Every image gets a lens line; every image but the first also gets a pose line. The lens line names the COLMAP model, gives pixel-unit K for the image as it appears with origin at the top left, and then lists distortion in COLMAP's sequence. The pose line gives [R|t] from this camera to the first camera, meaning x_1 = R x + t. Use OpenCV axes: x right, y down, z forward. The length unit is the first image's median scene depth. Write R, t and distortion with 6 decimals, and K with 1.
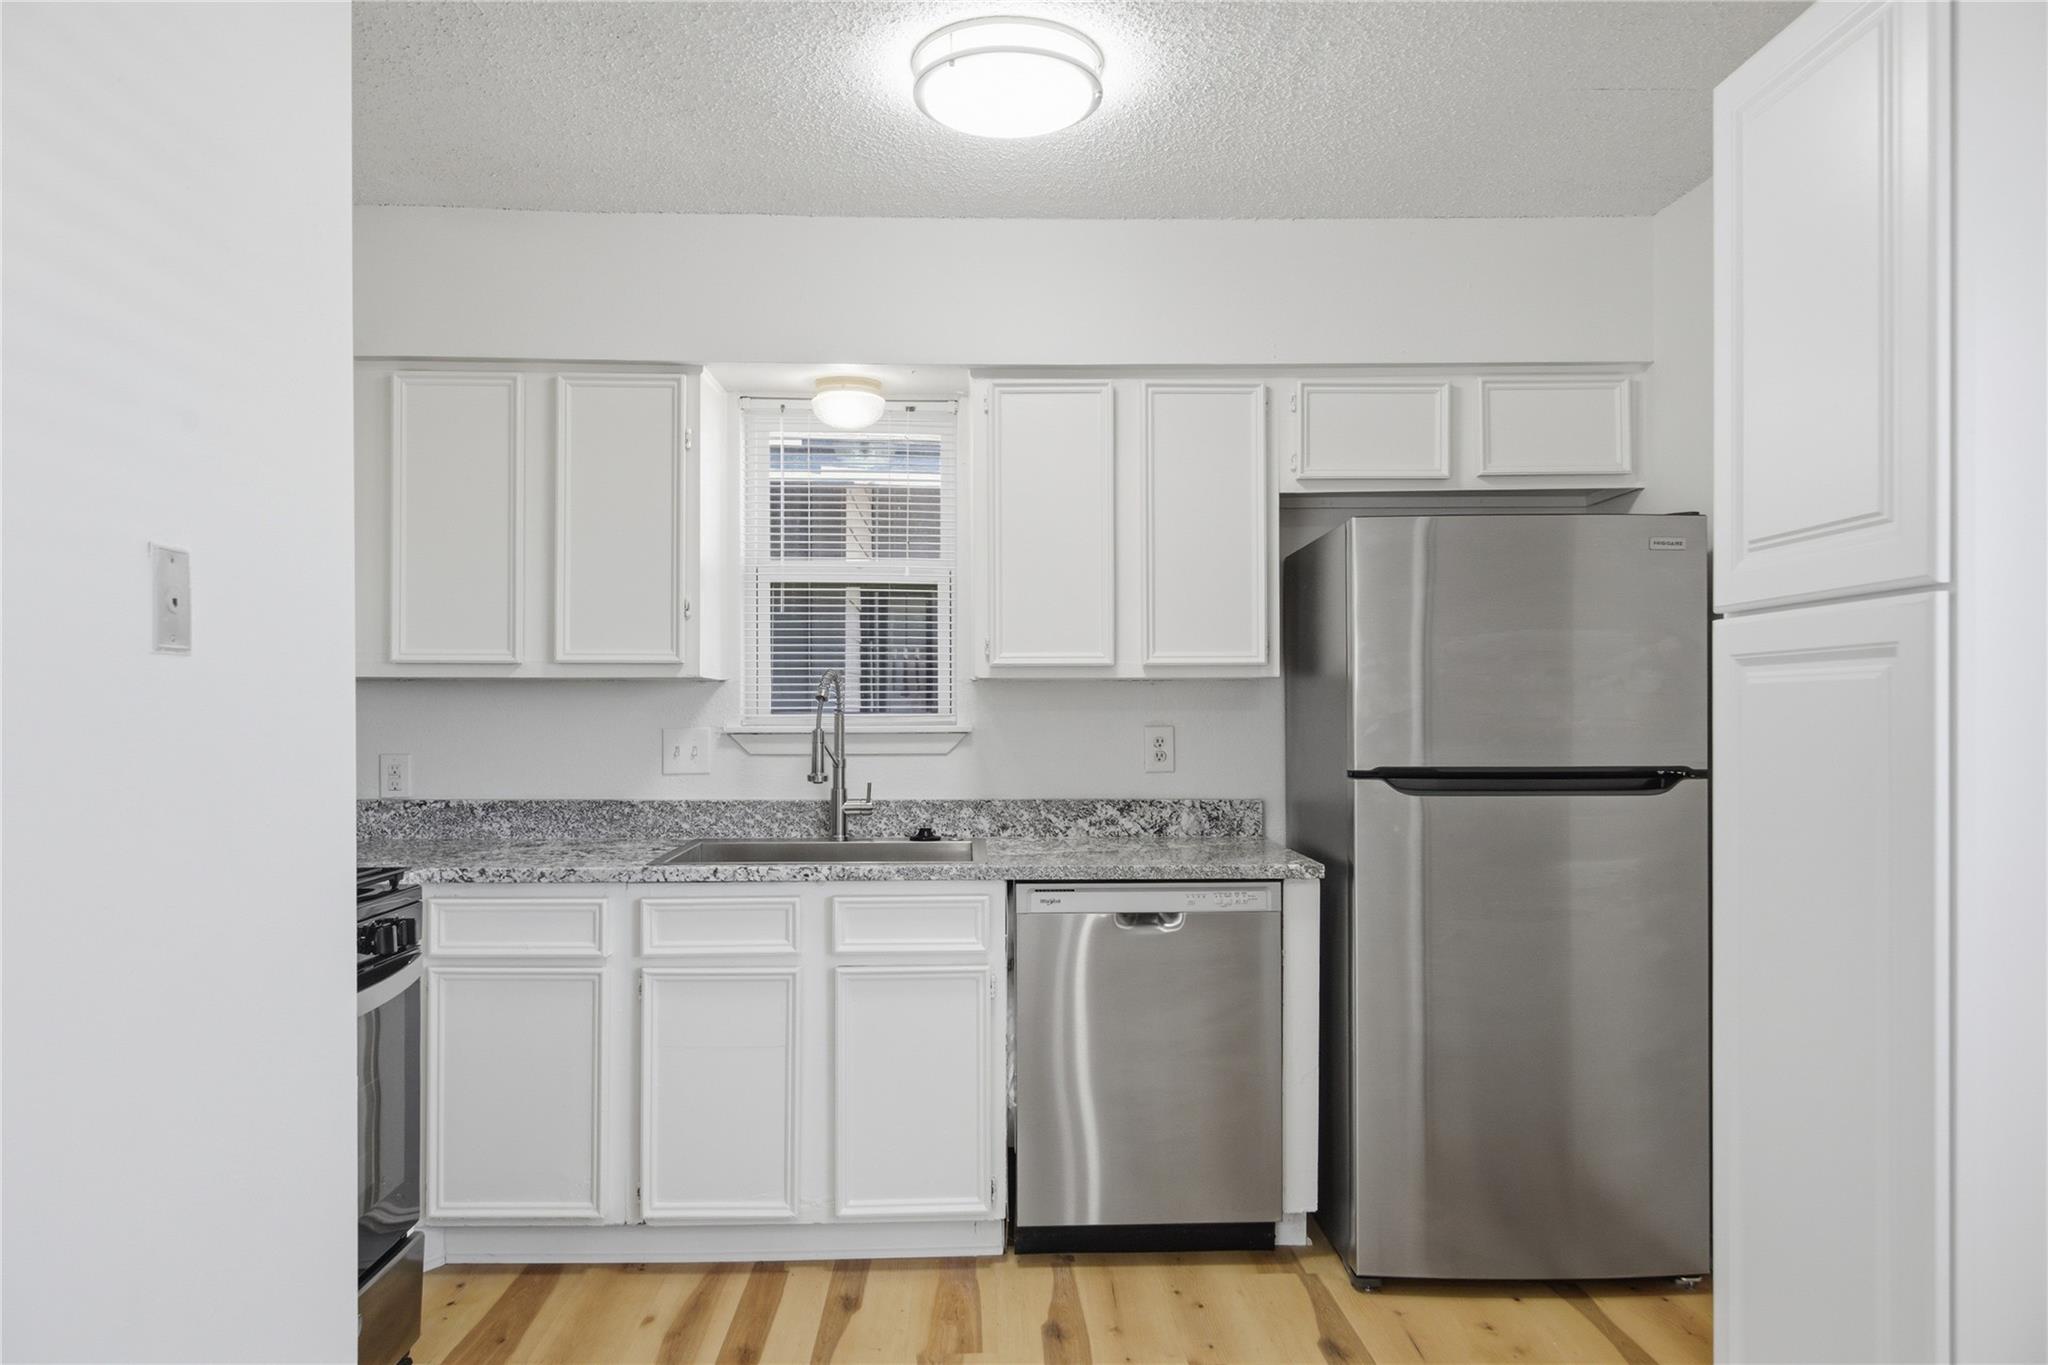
lens RADIAL K [[1373.5, 0, 1032.2], [0, 1373.5, 698.9], [0, 0, 1]] dist [0.006499, -0.000567]
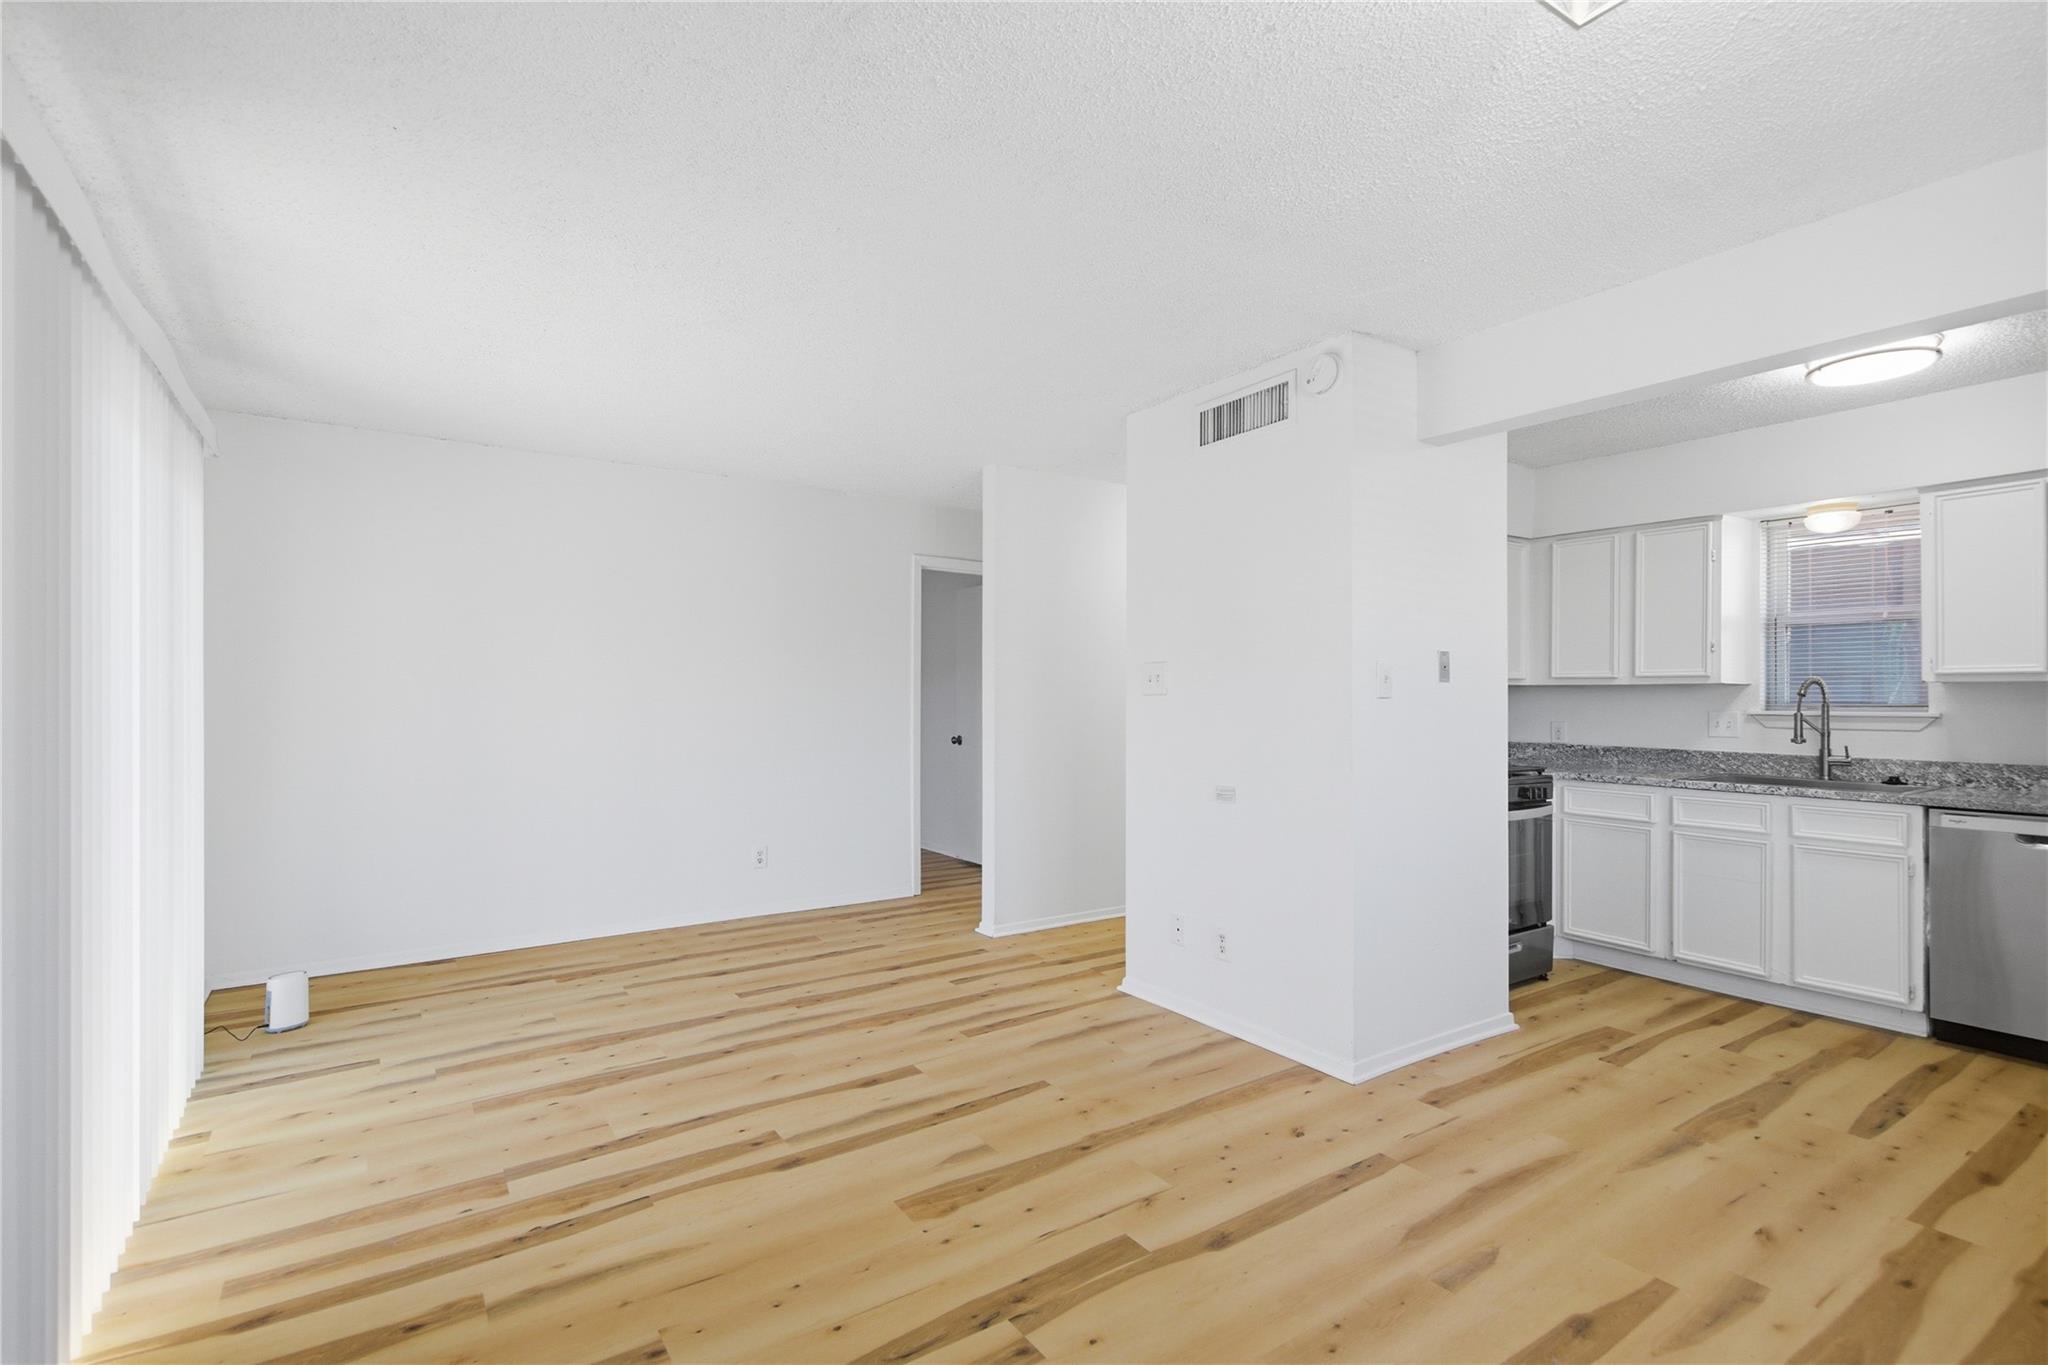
lens RADIAL K [[965.8, 0, 1024.0], [0, 965.8, 692.9], [0, 0, 1]] dist [0.014621, -0.007720]
pose [[0.538581, -0.000526, -0.842574, 0.355880], [-0.000076, 1.000000, -0.000673, -0.002326], [0.842574, 0.000427, 0.538581, -0.495807]]
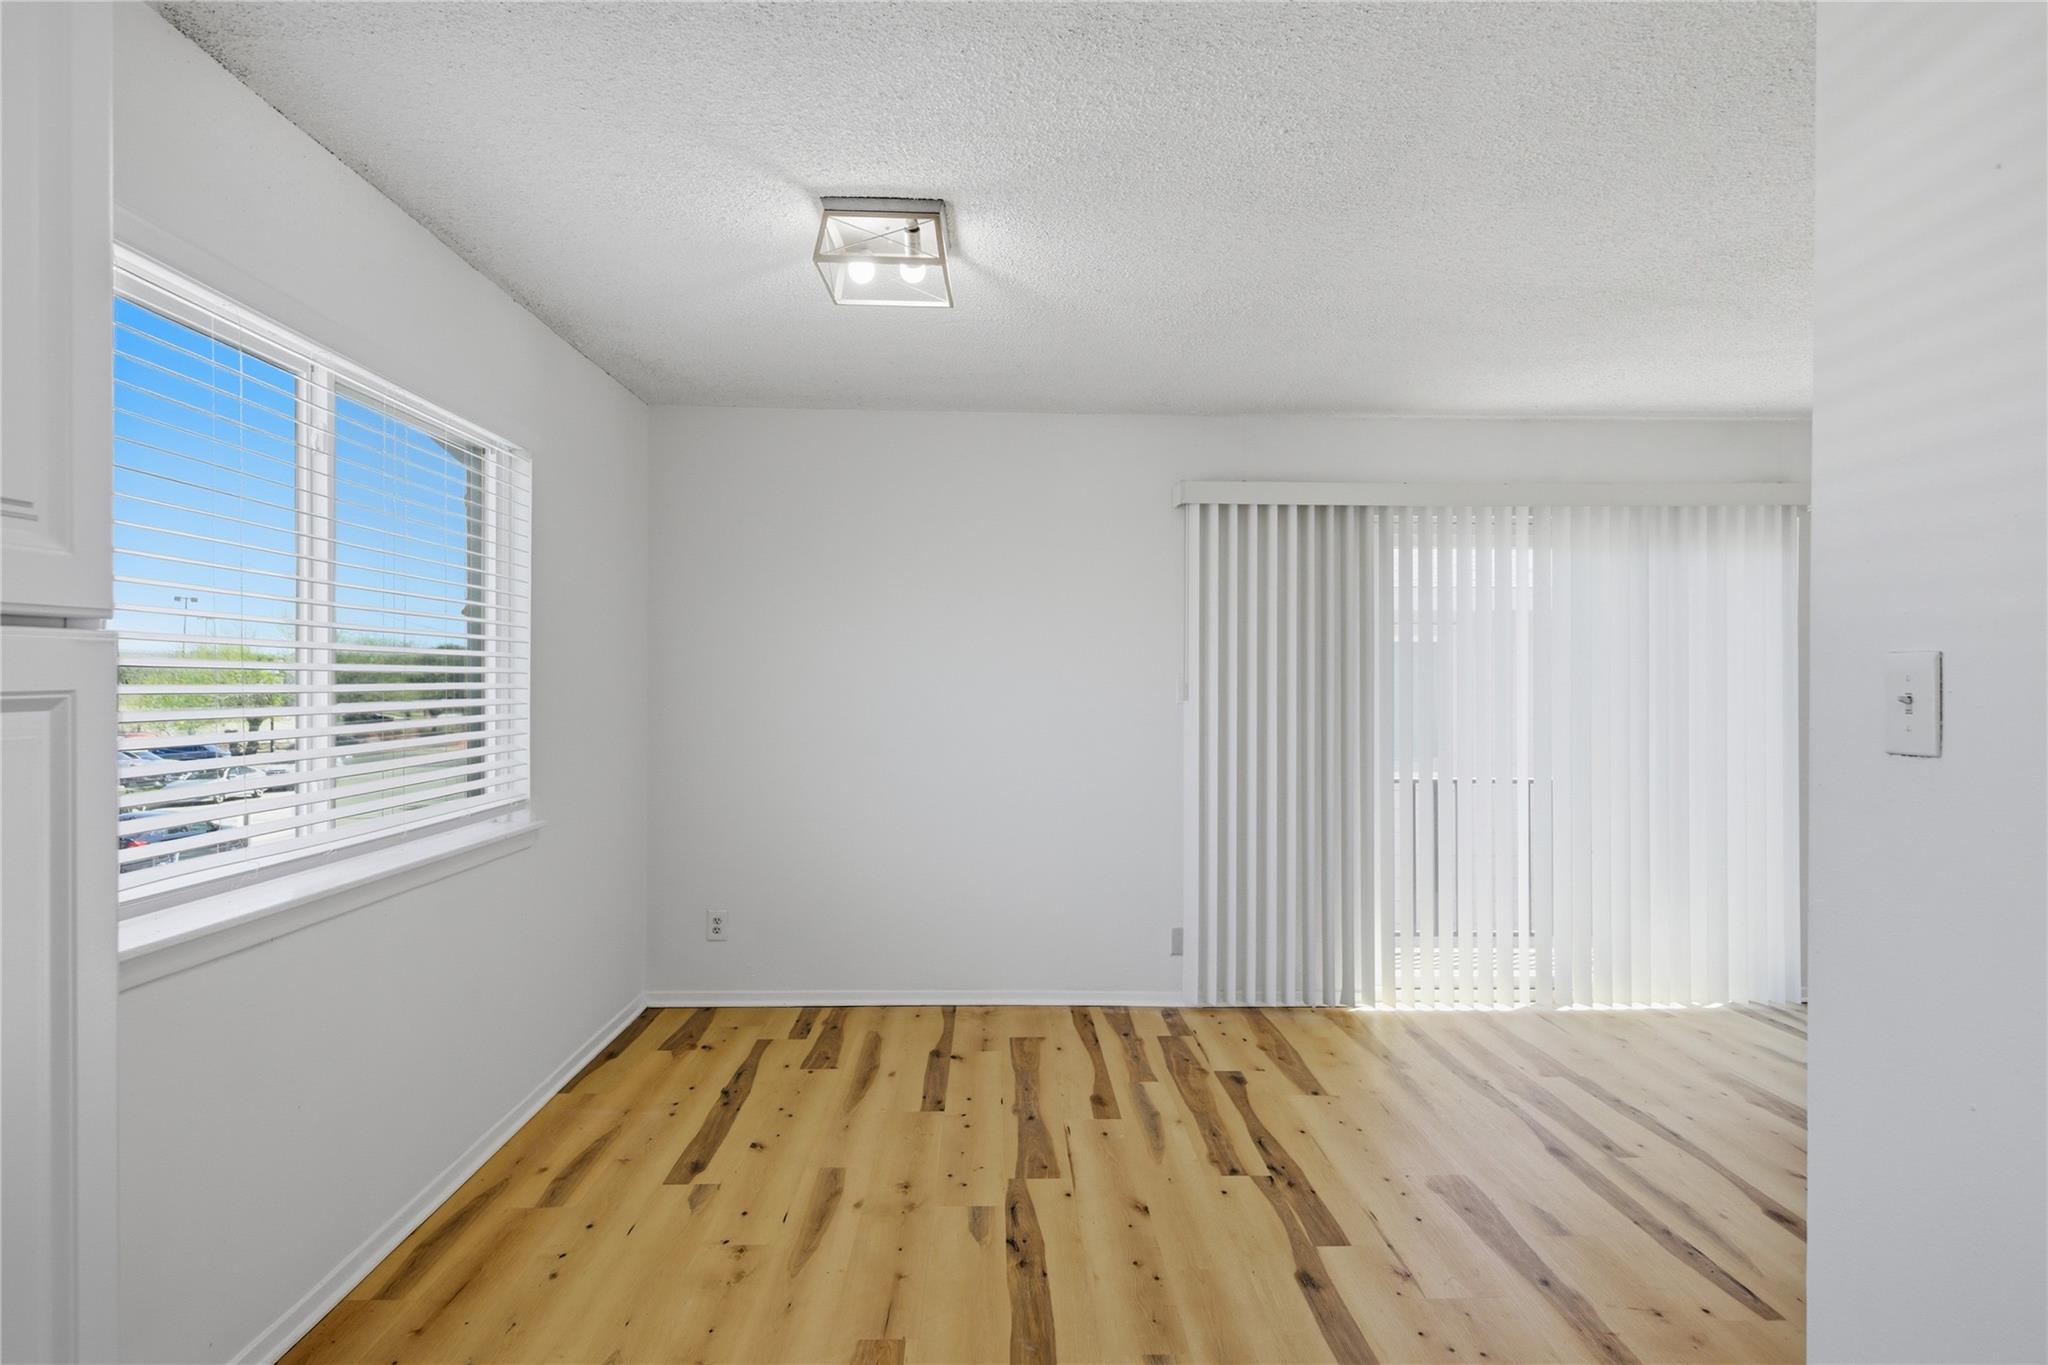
lens RADIAL K [[1128.5, 0, 1021.3], [0, 1128.5, 685.2], [0, 0, 1]] dist [0.014624, -0.001717]
pose [[-0.999898, -0.006594, 0.012657, 0.048177], [-0.006582, 0.999978, 0.000988, -0.023049], [-0.012663, 0.000904, -0.999919, 0.746320]]
